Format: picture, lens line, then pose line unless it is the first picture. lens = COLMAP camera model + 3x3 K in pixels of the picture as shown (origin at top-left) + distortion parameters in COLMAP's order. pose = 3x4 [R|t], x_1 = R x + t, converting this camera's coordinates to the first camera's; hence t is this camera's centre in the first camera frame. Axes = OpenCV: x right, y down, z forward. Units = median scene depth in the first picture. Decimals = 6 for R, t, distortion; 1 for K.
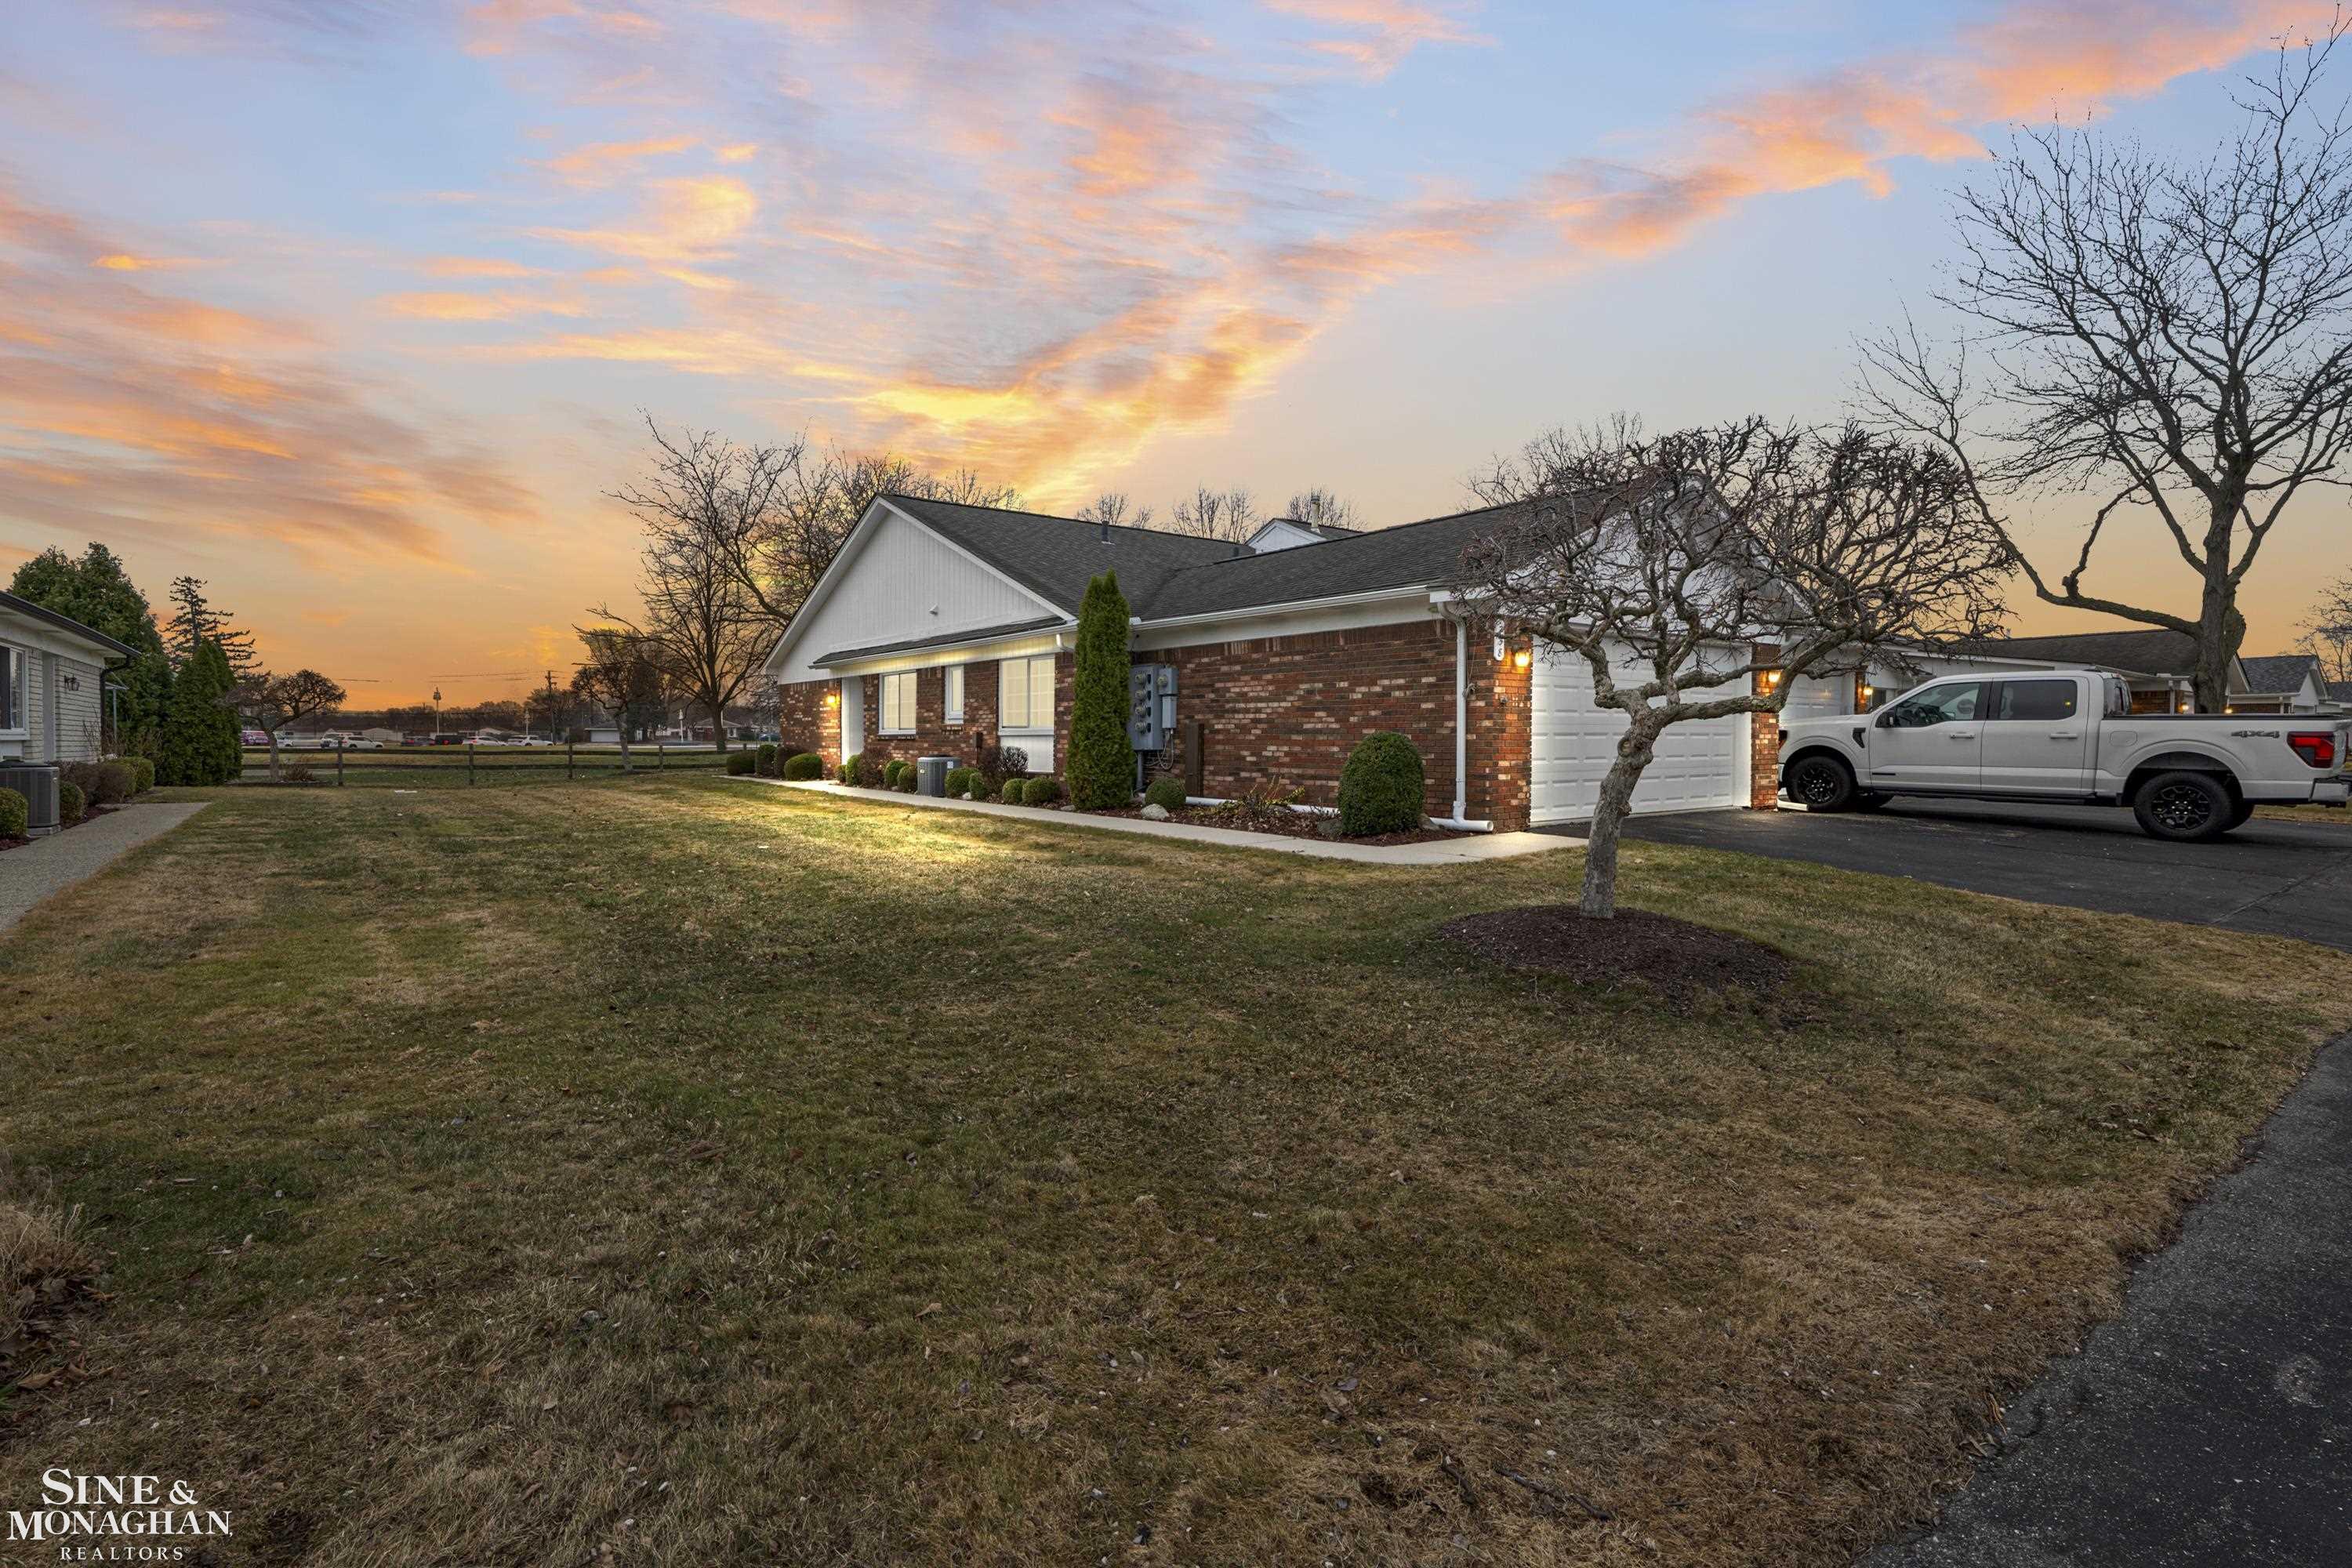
lens RADIAL K [[1101.9, 0, 1173.3], [0, 1101.9, 777.4], [0, 0, 1]] dist [0.001122, 0.001168]
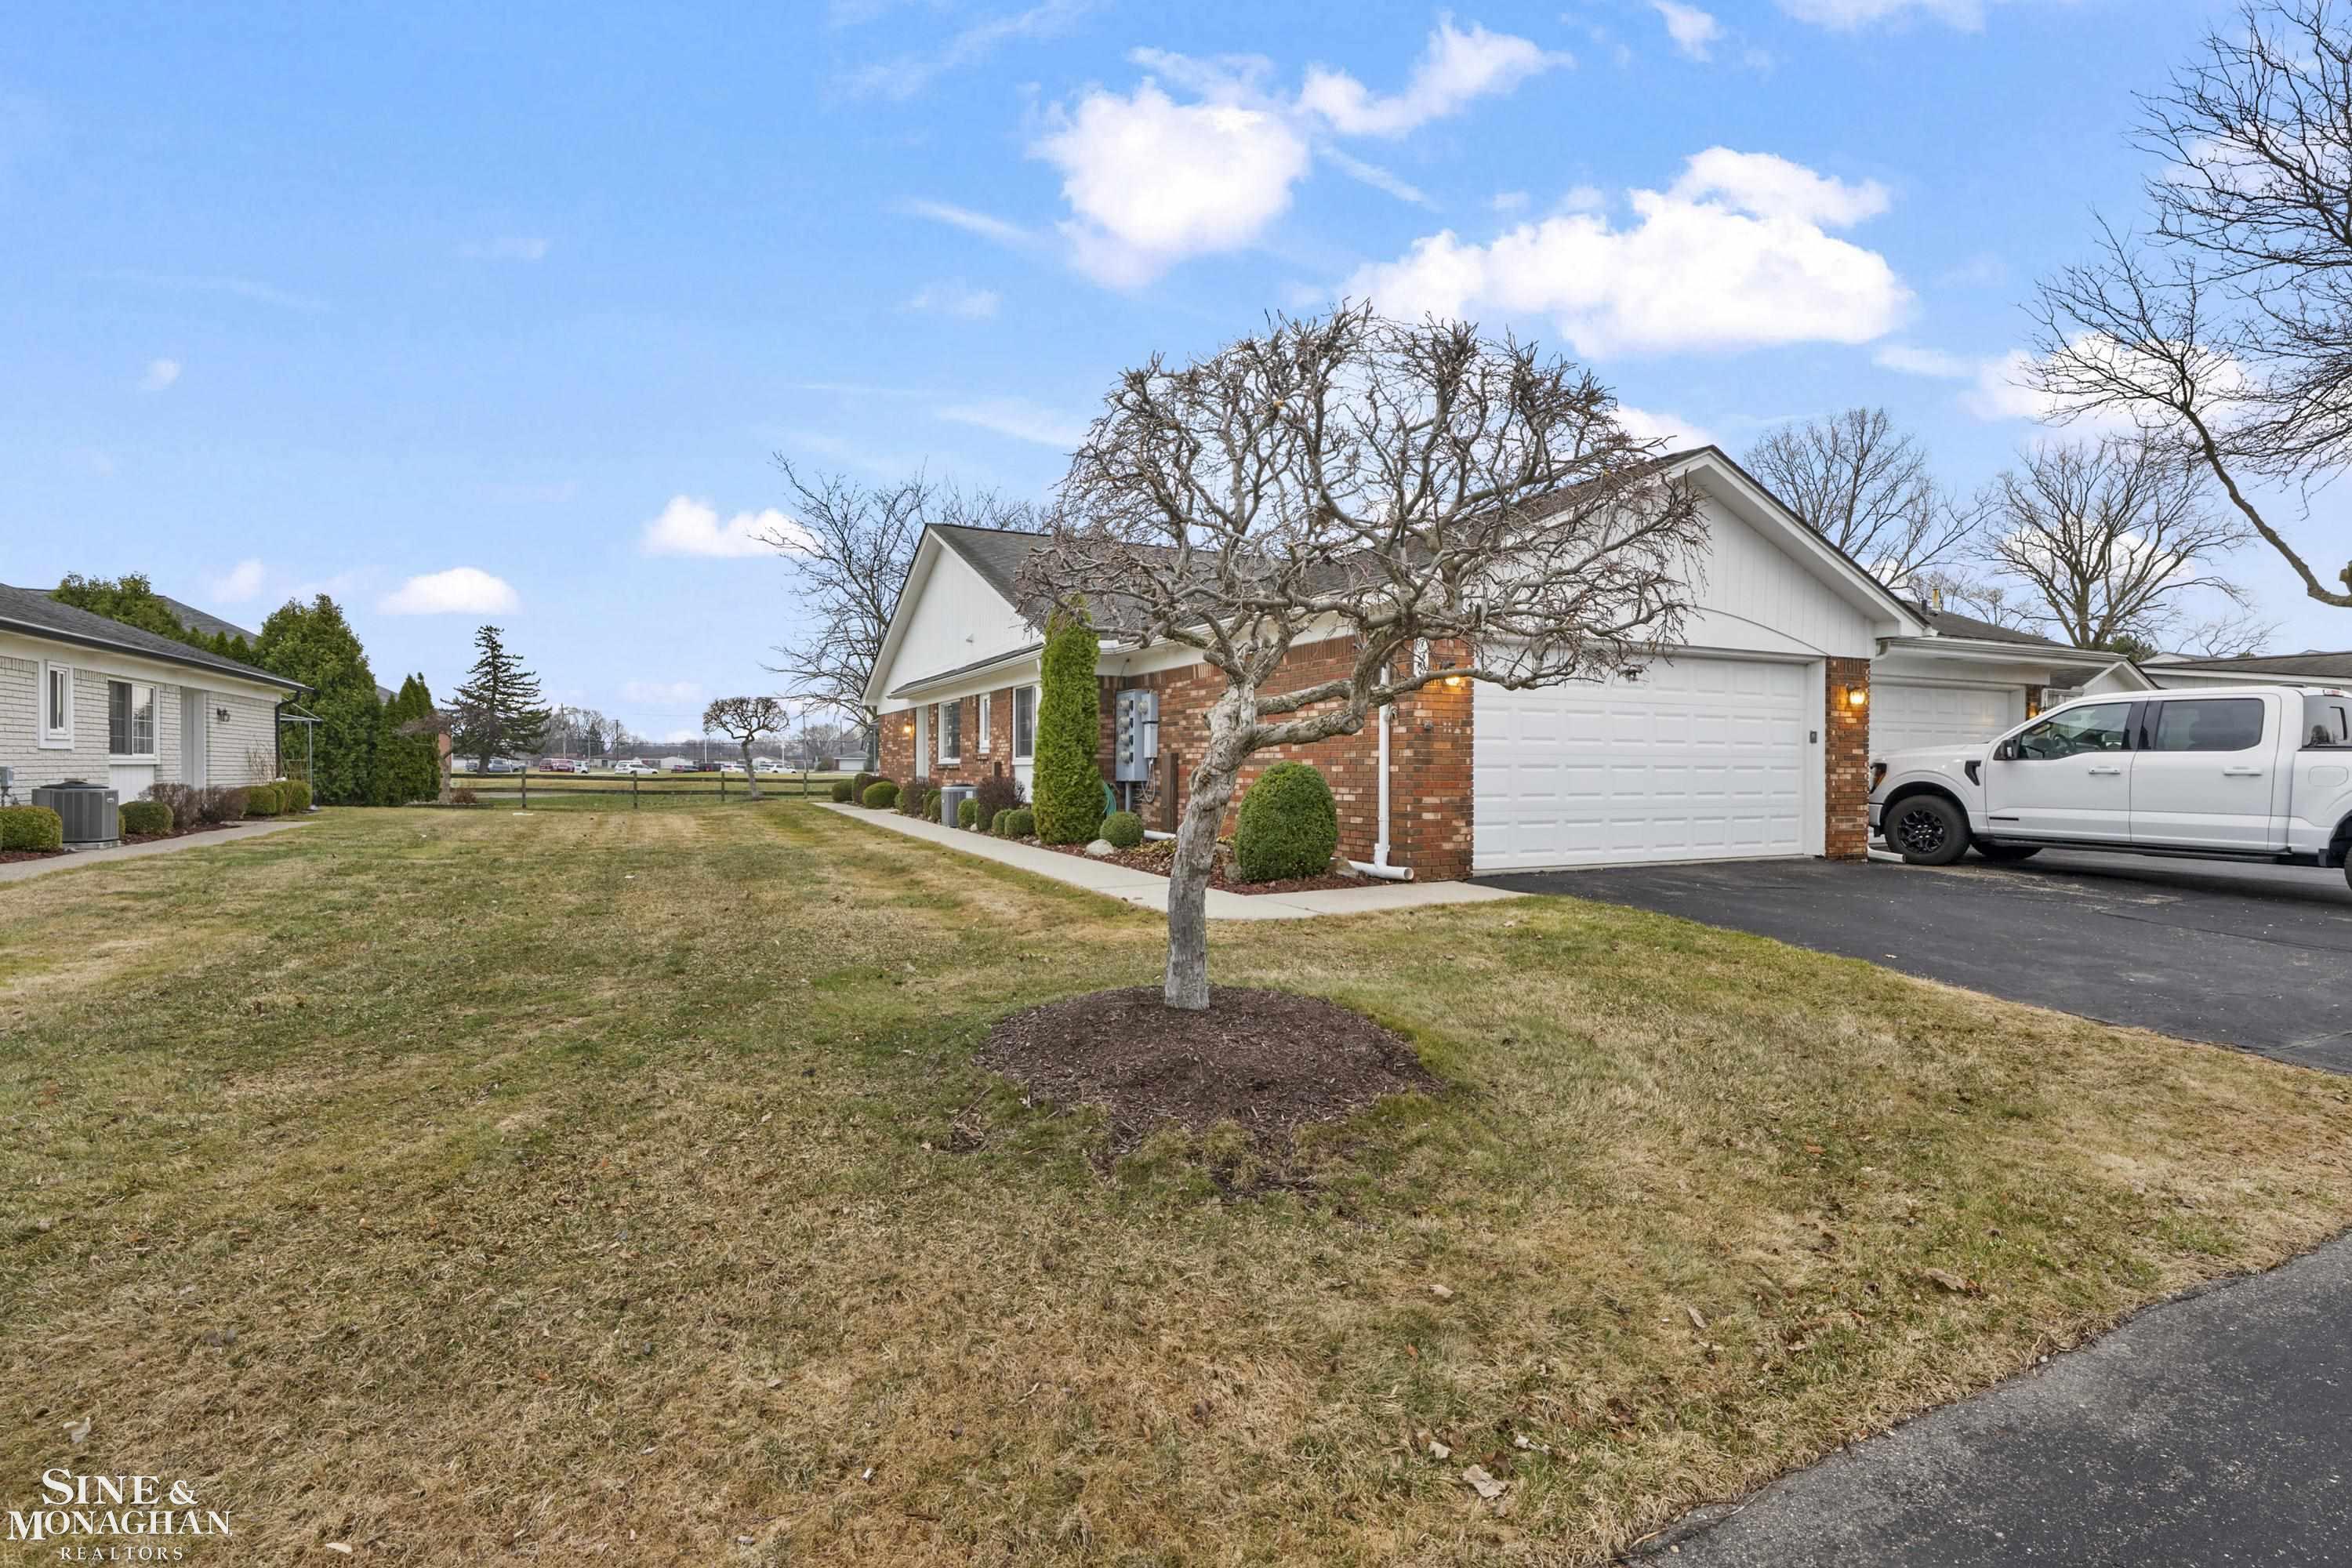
lens RADIAL K [[1089.4, 0, 1177.1], [0, 1089.4, 792.1], [0, 0, 1]] dist [0.000289, 0.000164]
pose [[0.979321, 0.010050, -0.202061, 0.212206], [-0.012972, 0.999829, -0.013141, -0.004063], [0.201895, 0.015491, 0.979285, 0.106016]]
